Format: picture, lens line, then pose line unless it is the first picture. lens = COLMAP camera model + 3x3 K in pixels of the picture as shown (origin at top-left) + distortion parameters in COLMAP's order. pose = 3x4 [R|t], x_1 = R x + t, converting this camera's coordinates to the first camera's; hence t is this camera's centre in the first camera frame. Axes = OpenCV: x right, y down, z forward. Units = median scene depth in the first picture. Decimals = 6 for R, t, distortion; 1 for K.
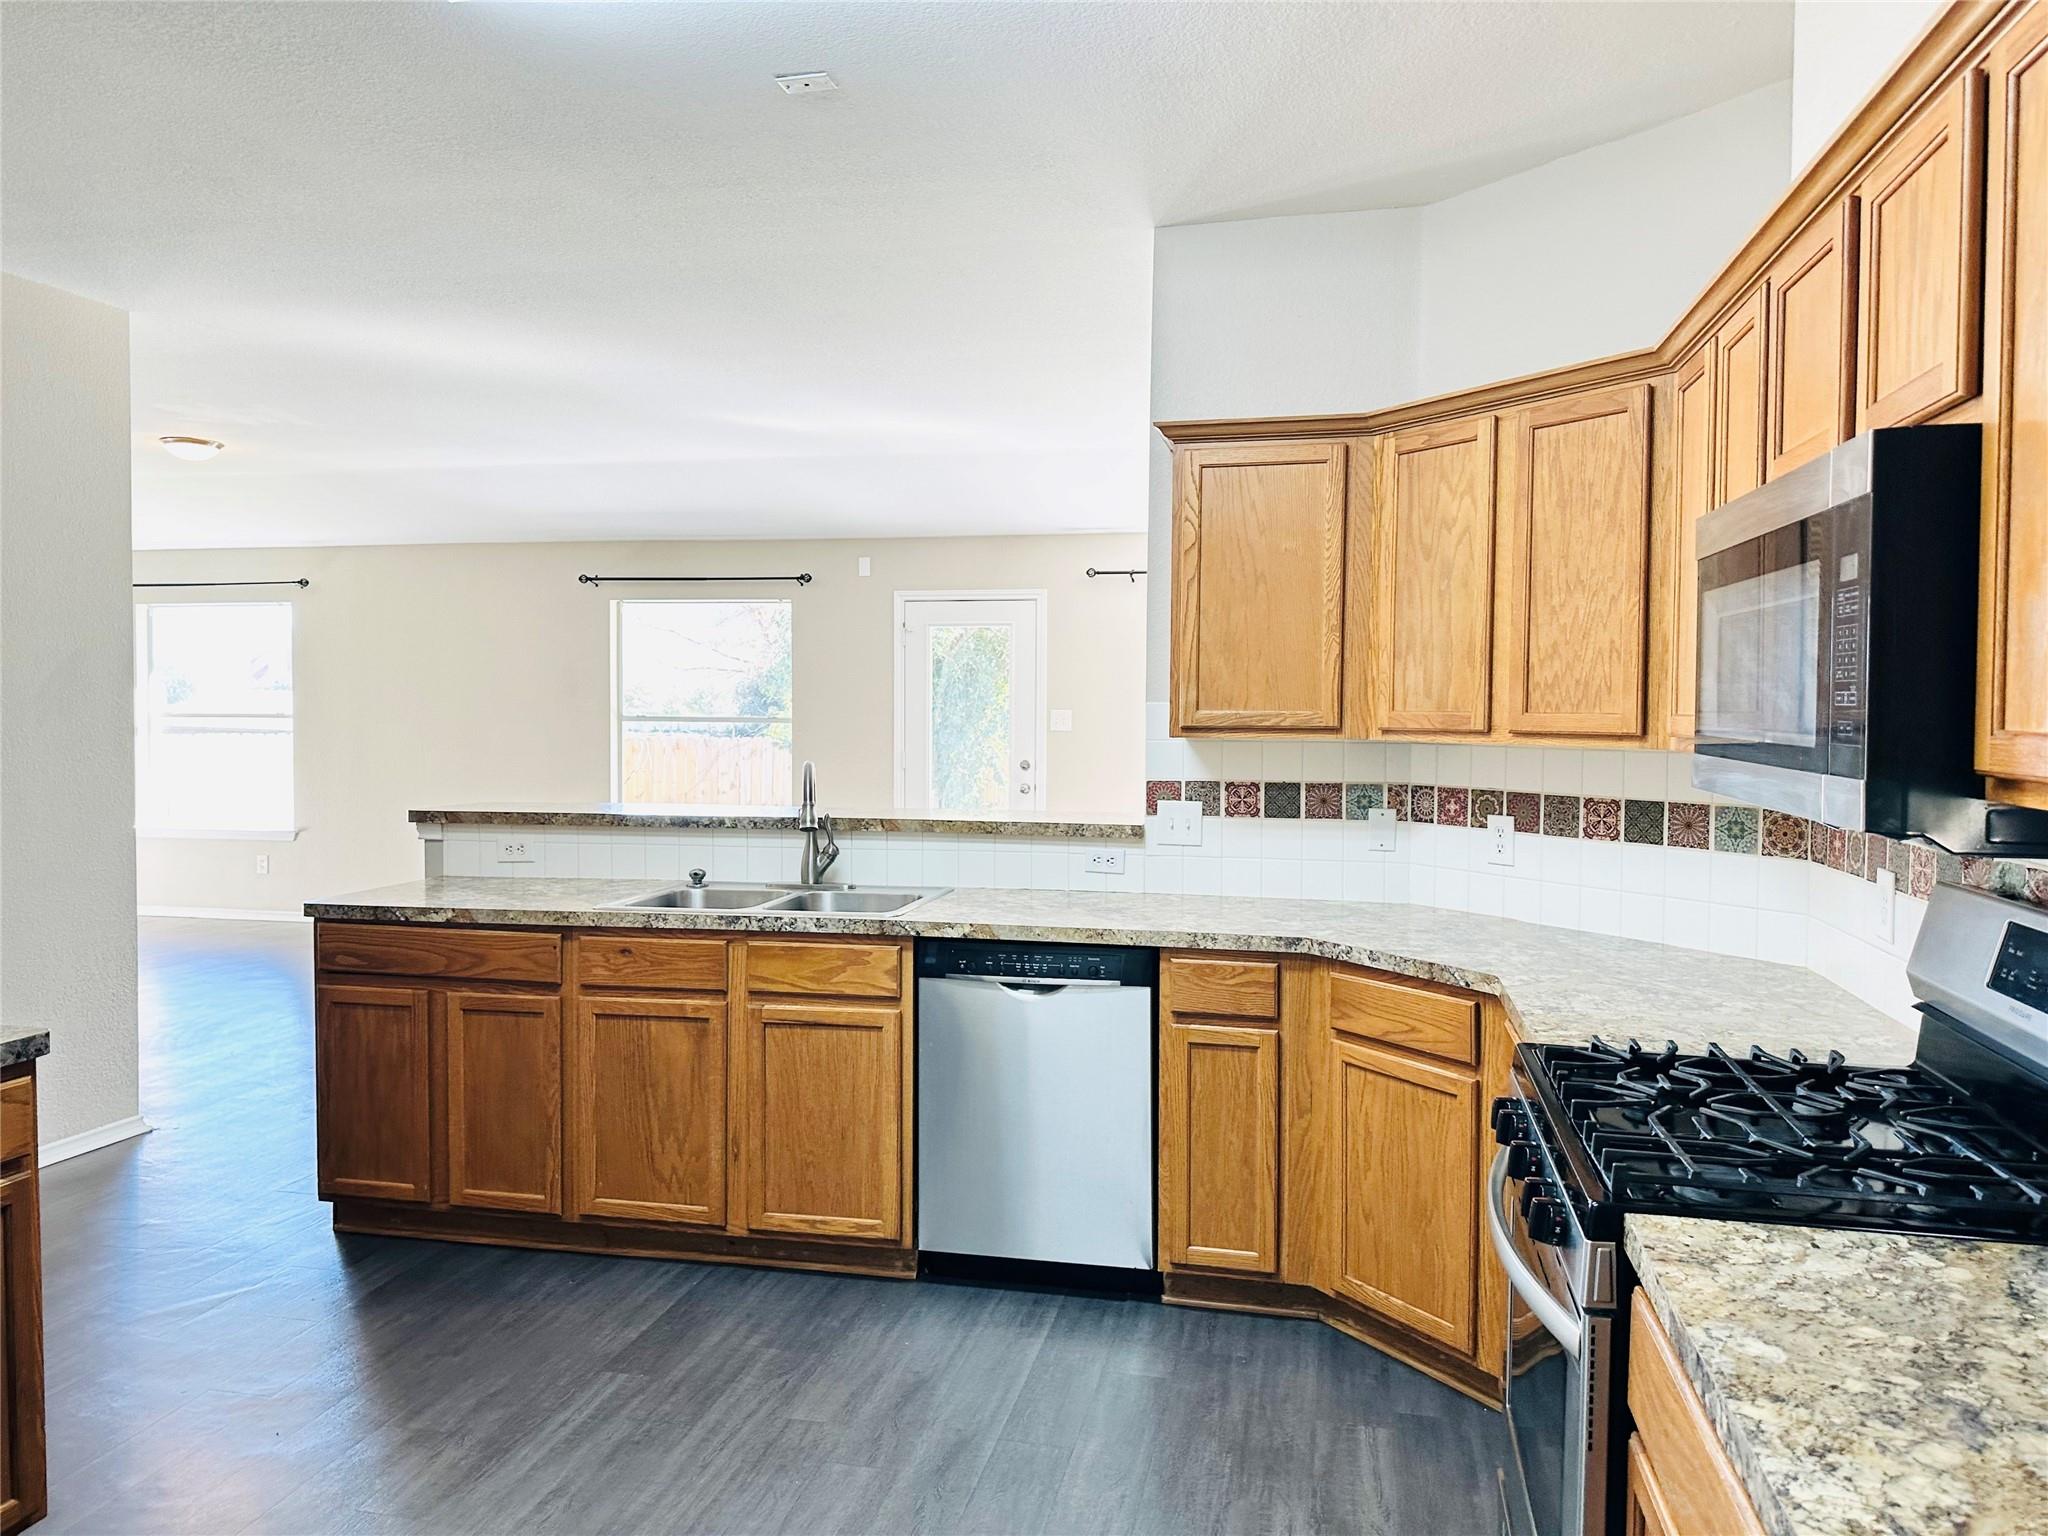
lens RADIAL K [[1472.6, 0, 1020.0], [0, 1472.6, 713.5], [0, 0, 1]] dist [0.044107, -0.002805]
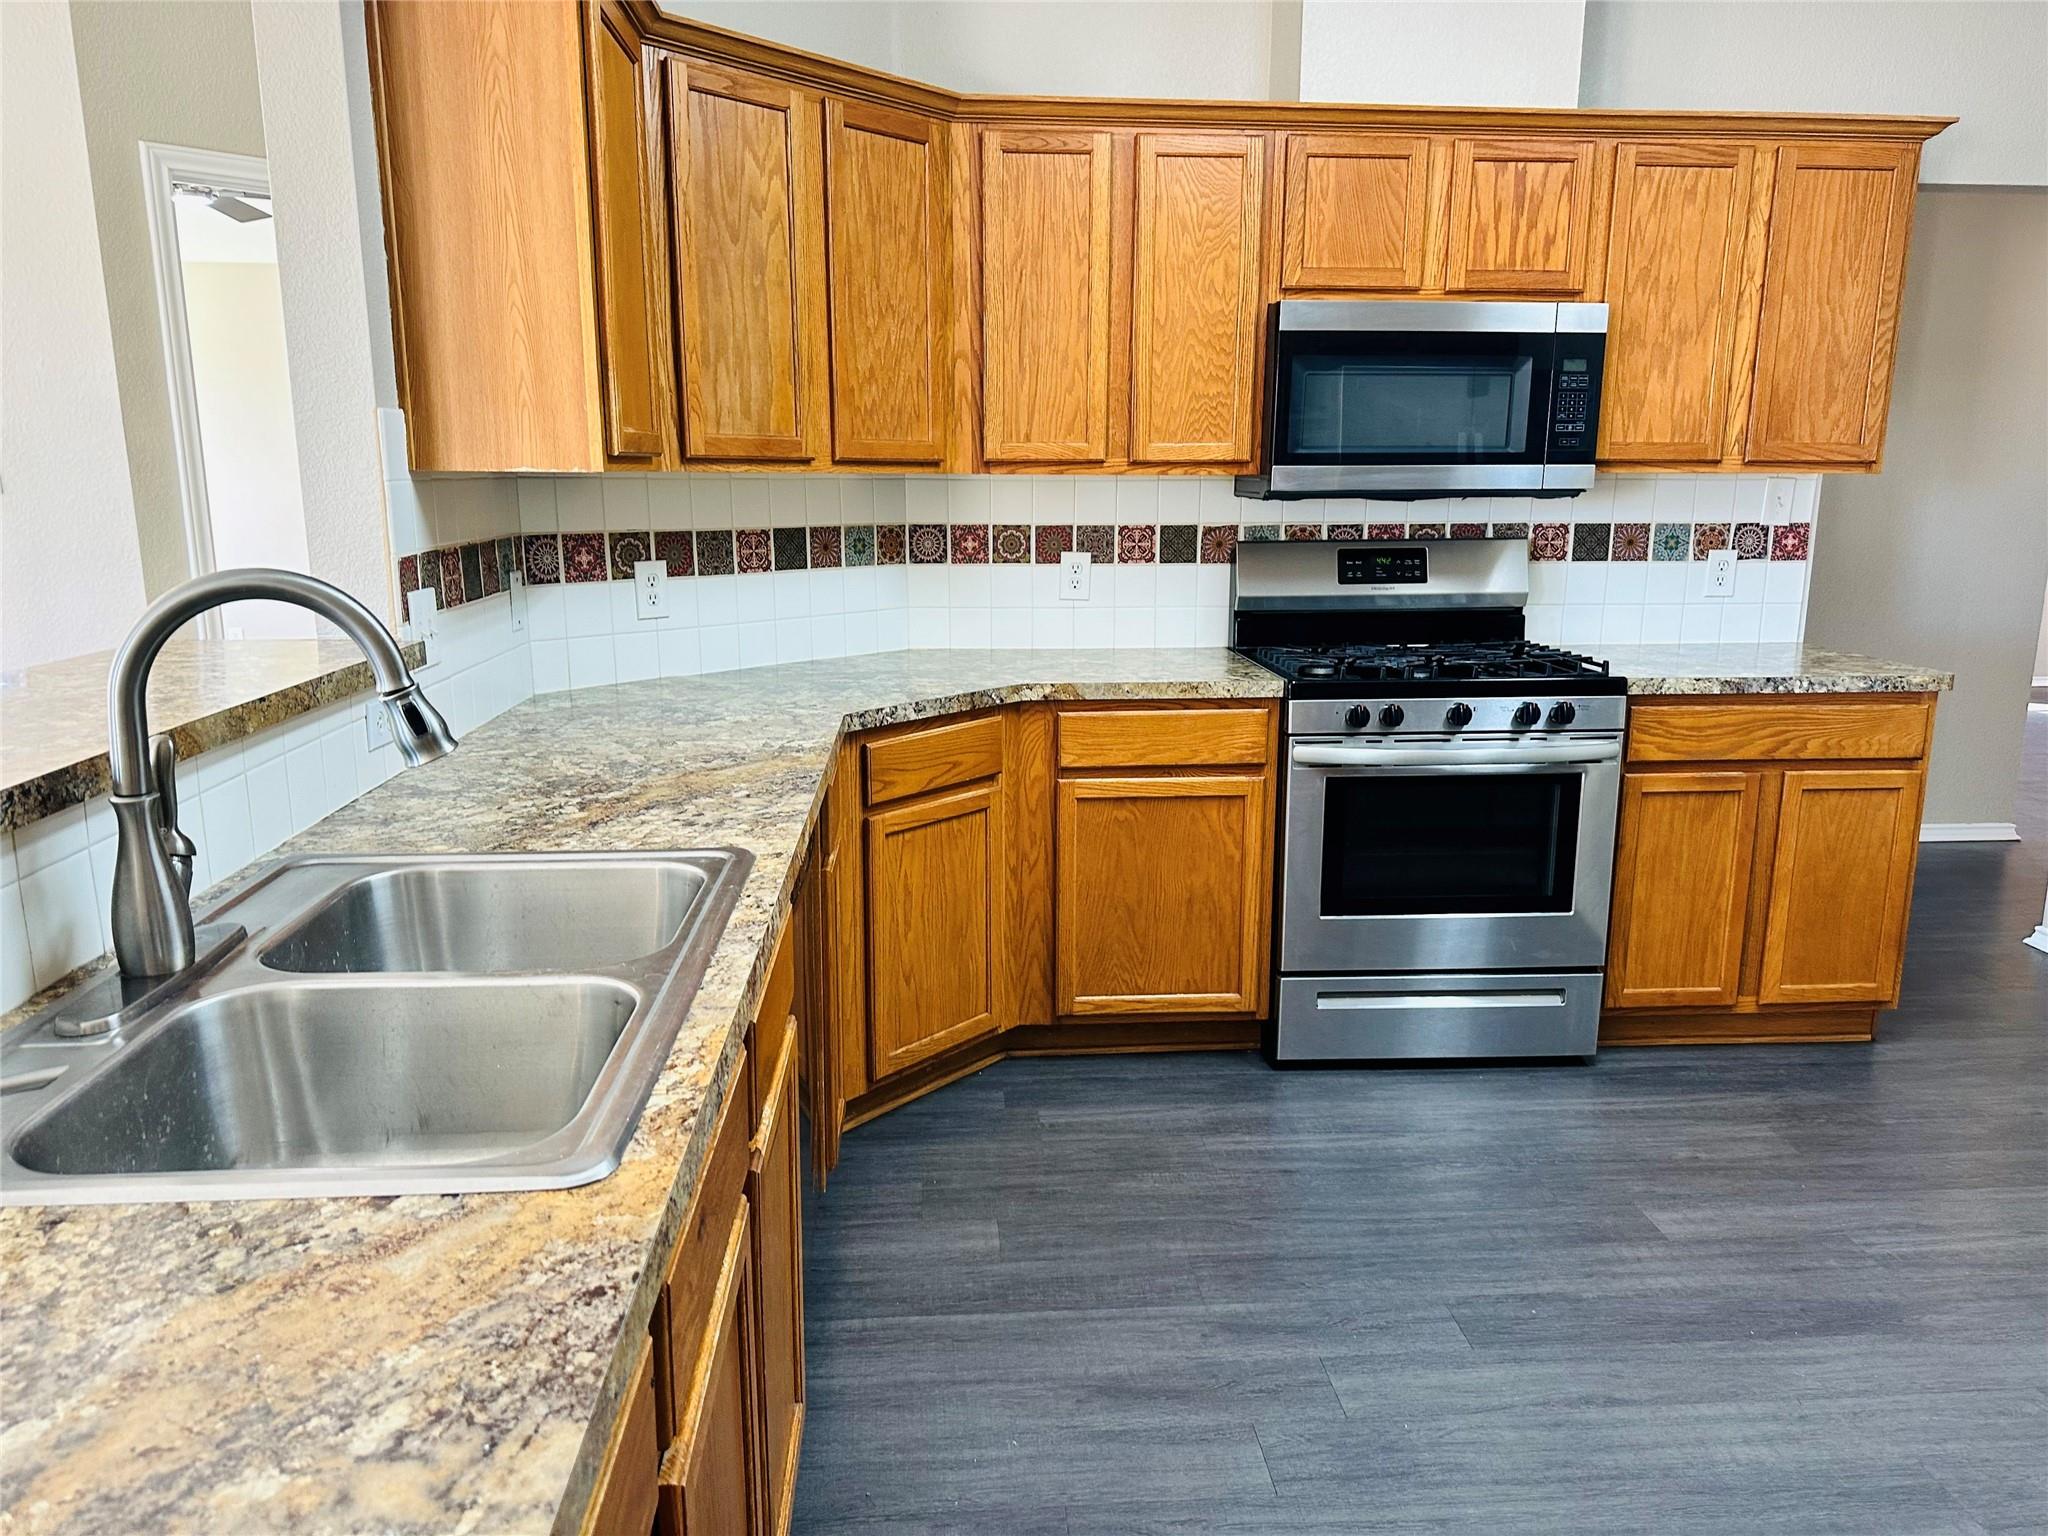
lens RADIAL K [[1438.8, 0, 1038.4], [0, 1438.8, 776.7], [0, 0, 1]] dist [0.054307, -0.070787]
pose [[-0.295668, -0.204538, 0.933137, -0.588654], [0.000845, 0.976753, 0.214366, 0.012296], [-0.955290, 0.064170, -0.288622, 1.105857]]
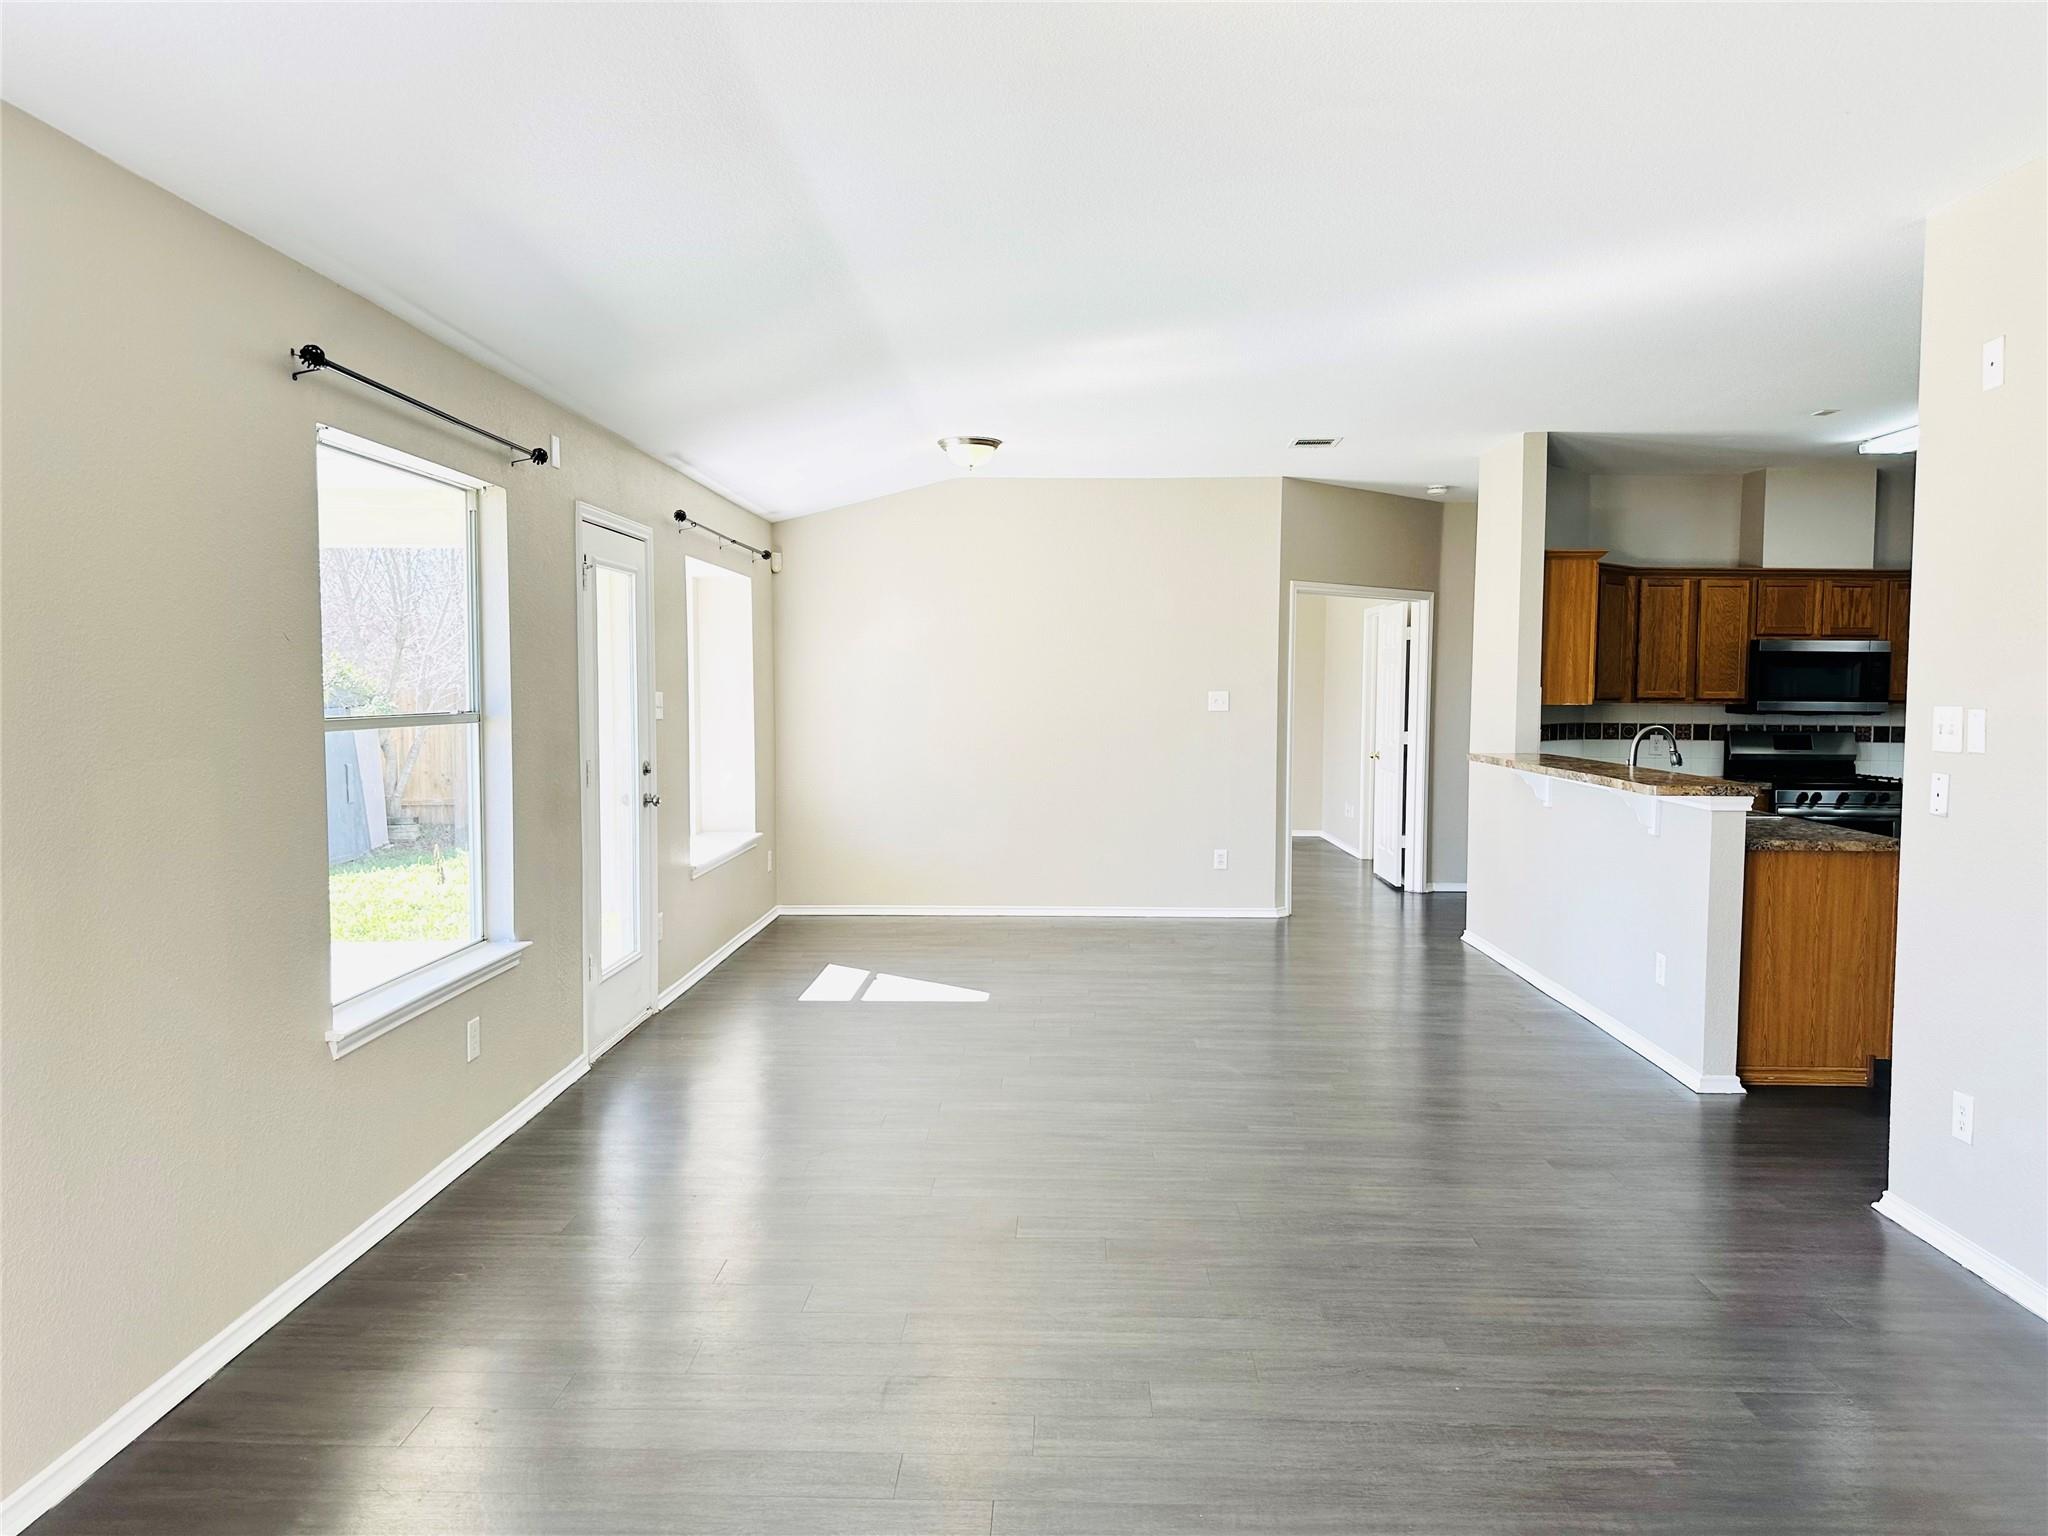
lens RADIAL K [[1419.4, 0, 1066.6], [0, 1419.4, 747.7], [0, 0, 1]] dist [0.033859, -0.001577]
pose [[-0.224786, -0.049517, 0.973149, -1.793506], [-0.008969, 0.998771, 0.048749, -0.012700], [-0.974367, 0.002230, -0.224954, 2.349076]]
